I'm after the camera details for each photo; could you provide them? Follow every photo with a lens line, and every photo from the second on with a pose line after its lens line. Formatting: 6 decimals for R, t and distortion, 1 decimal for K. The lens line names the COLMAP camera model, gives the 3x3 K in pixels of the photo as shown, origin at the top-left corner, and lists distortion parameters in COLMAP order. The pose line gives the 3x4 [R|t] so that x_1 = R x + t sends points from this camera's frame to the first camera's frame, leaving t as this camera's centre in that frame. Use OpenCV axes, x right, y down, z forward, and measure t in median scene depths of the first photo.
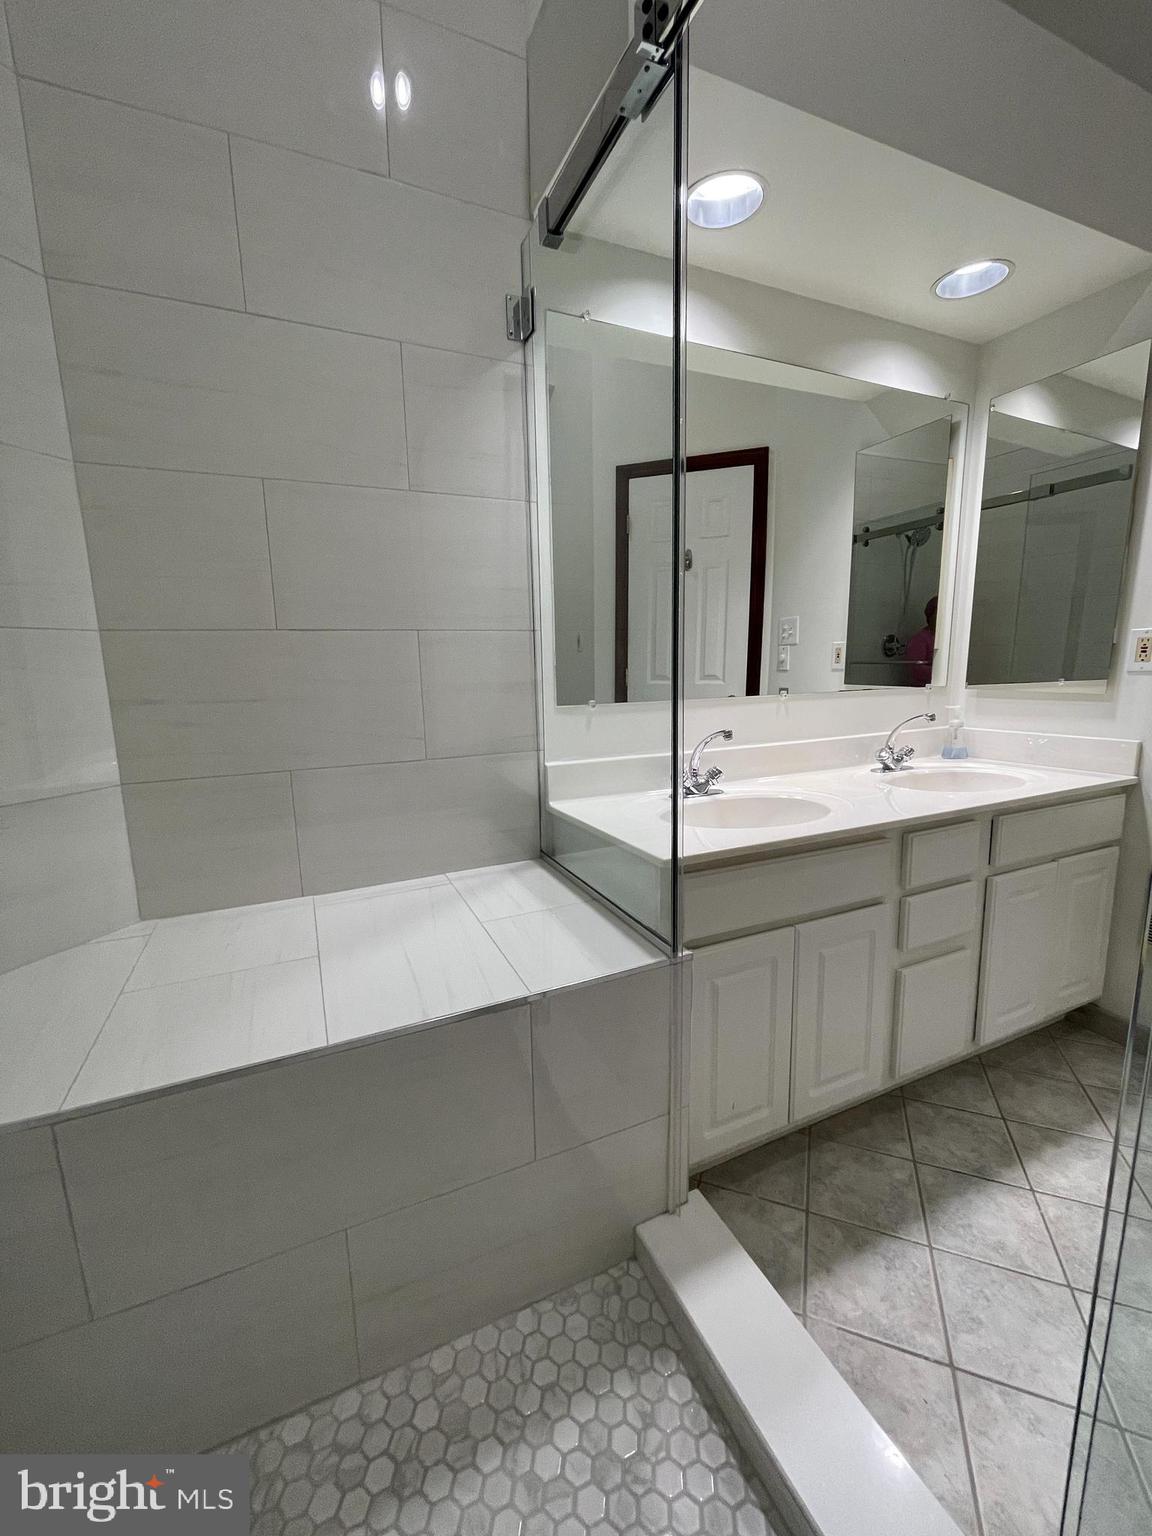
lens RADIAL K [[611.6, 0, 576.0], [0, 611.6, 772.4], [0, 0, 1]] dist [0.001605, -0.000766]
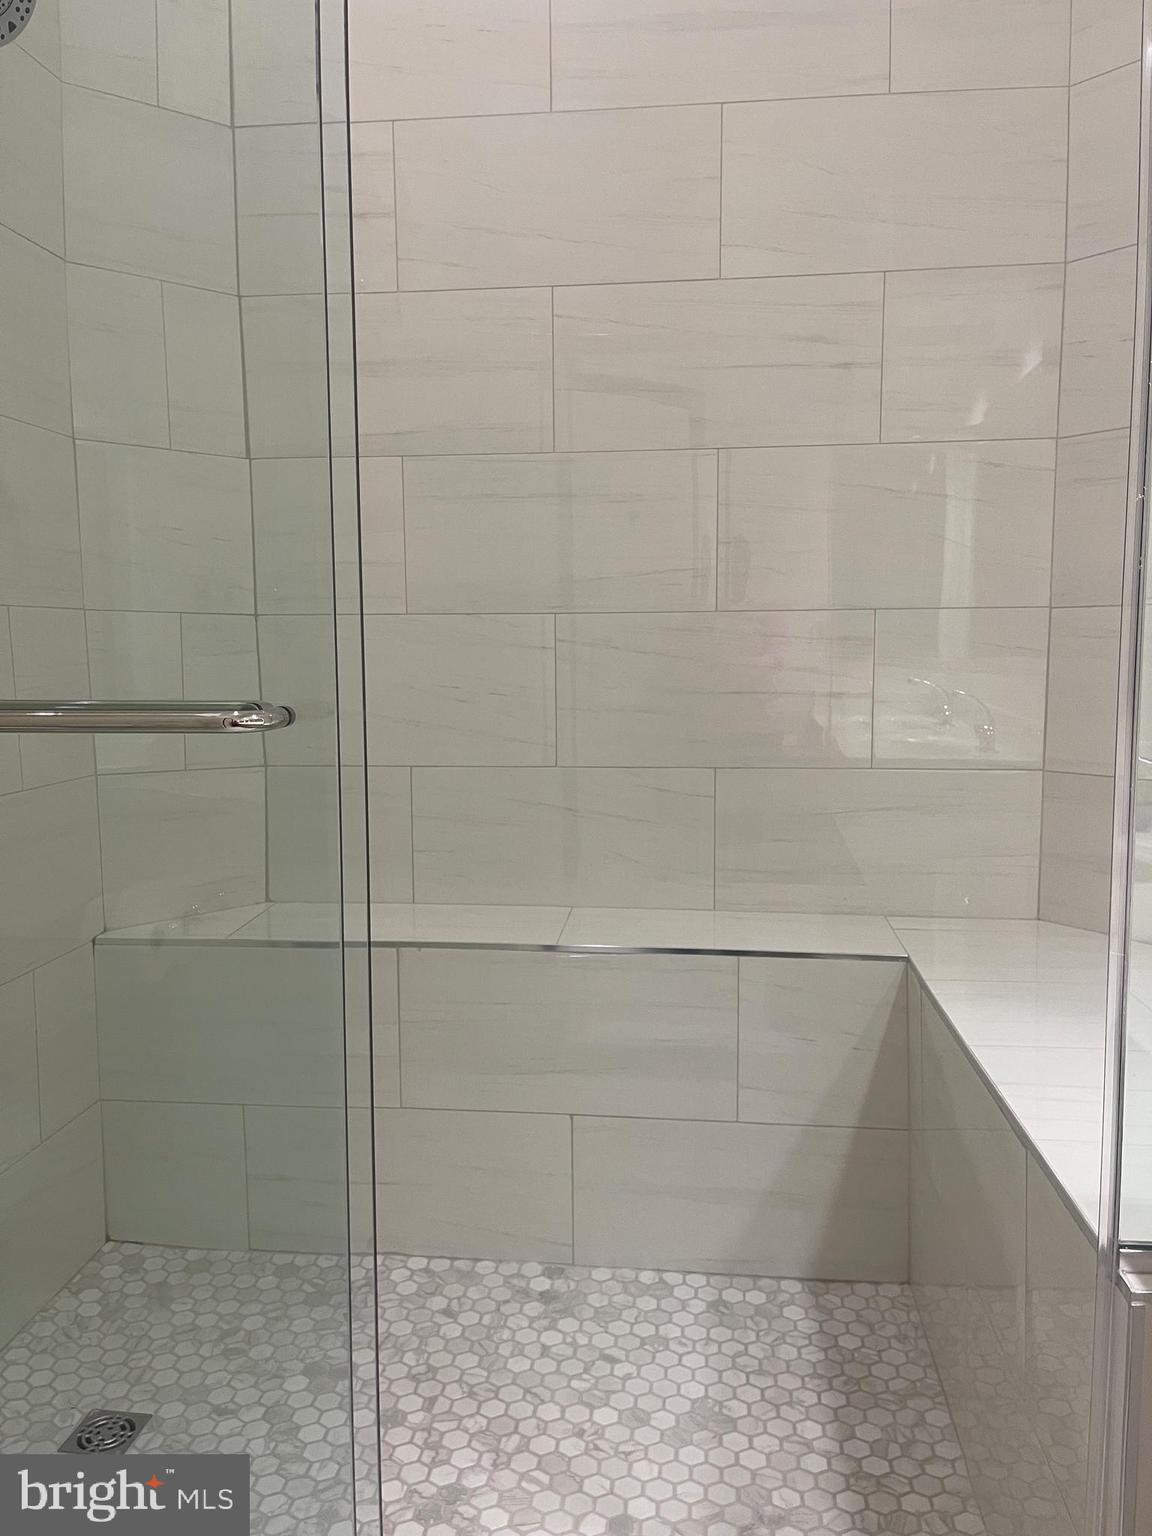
lens RADIAL K [[1161.3, 0, 576.0], [0, 1161.3, 768.0], [0, 0, 1]] dist [0.074105, -0.099605]
pose [[-0.492541, 0.128110, -0.860809, 1.324429], [-0.133547, 0.966266, 0.220218, -0.276051], [0.859982, 0.223425, -0.458816, 1.134903]]
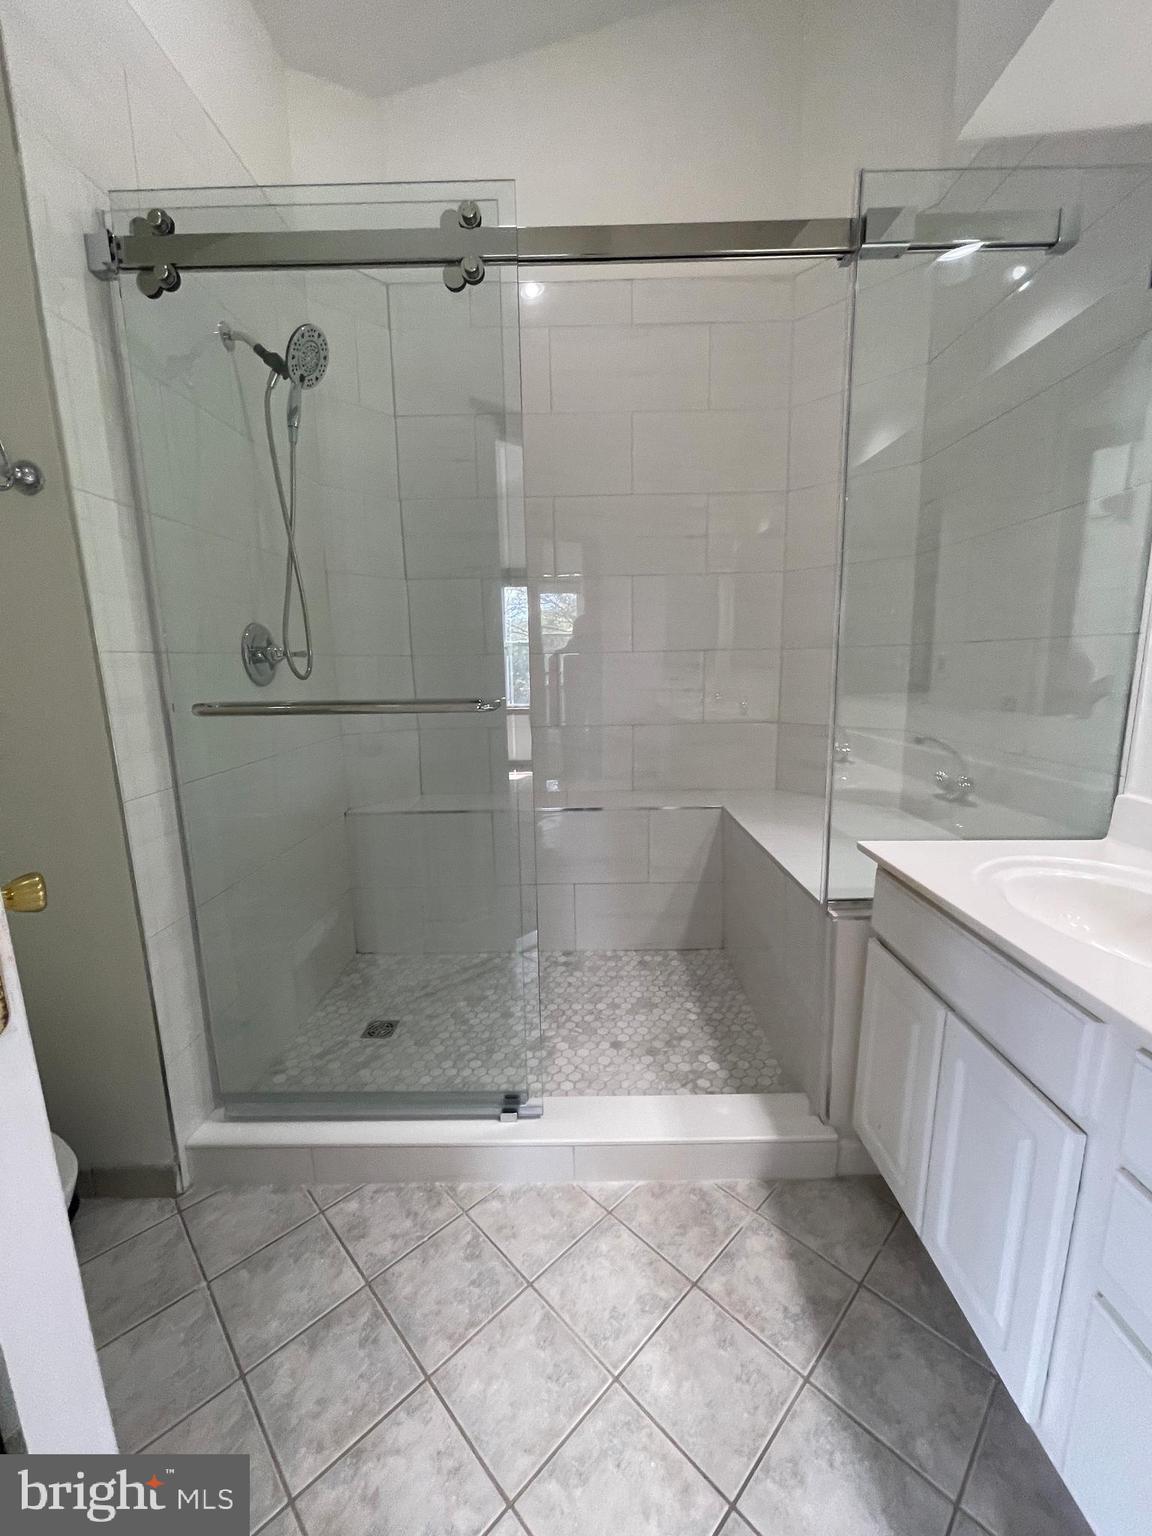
lens RADIAL K [[611.6, 0, 576.0], [0, 611.6, 772.4], [0, 0, 1]] dist [0.001605, -0.000766]
pose [[-0.404722, 0.201234, -0.892023, 1.706362], [-0.129785, 0.952970, 0.273868, -0.300821], [0.905183, 0.226612, -0.359571, 1.075836]]
